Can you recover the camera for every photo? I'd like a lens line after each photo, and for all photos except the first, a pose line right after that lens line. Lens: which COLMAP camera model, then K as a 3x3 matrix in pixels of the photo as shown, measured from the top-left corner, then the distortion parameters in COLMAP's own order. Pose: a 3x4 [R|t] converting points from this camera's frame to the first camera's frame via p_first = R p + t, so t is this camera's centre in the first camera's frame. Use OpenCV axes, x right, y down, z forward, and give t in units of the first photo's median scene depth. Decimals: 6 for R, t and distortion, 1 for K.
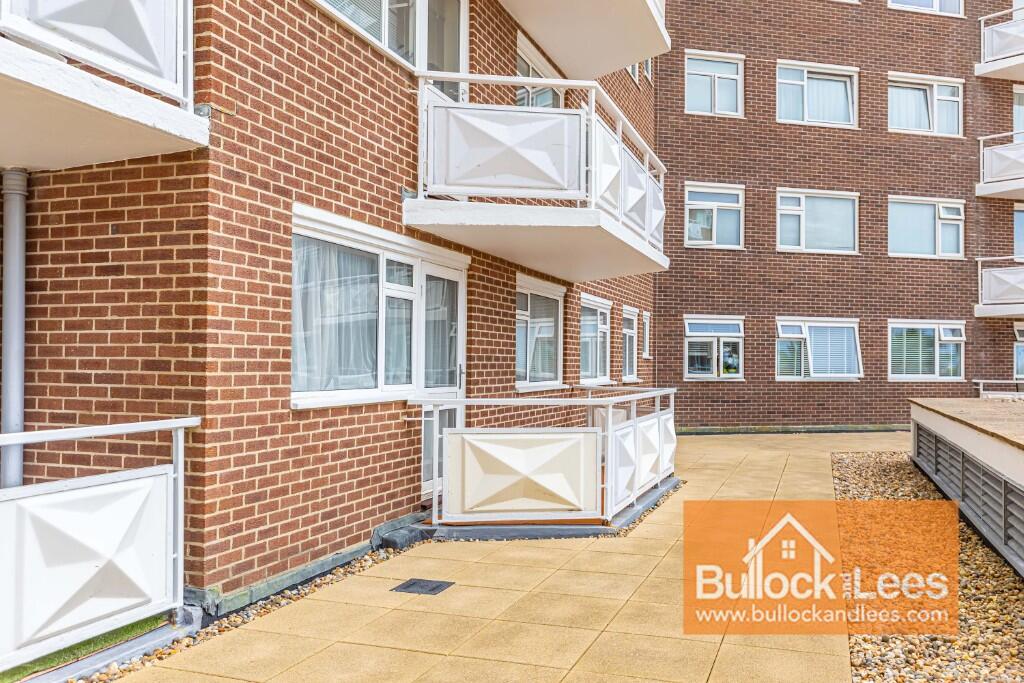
lens RADIAL K [[895.2, 0, 512.2], [0, 895.2, 343.8], [0, 0, 1]] dist [-0.004444, -0.002759]
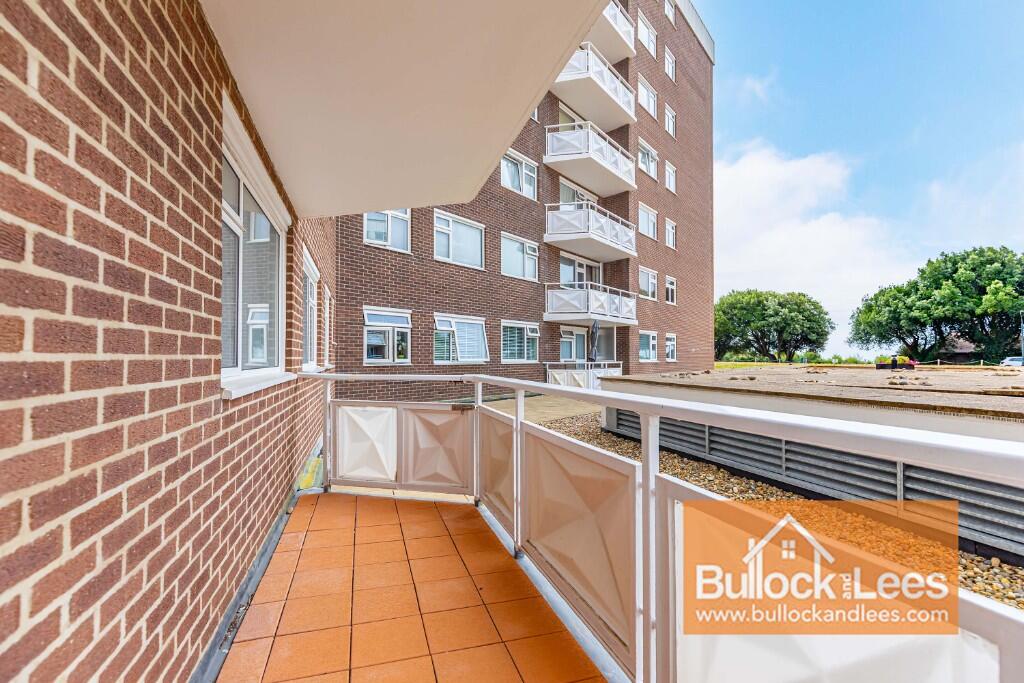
lens RADIAL K [[467.6, 0, 512.0], [0, 467.6, 350.0], [0, 0, 1]] dist [0.020390, -0.000045]
pose [[0.795497, 0.002660, 0.605951, -0.010439], [-0.006812, 0.999966, 0.004553, 0.017513], [-0.605919, -0.007749, 0.795489, 0.419644]]
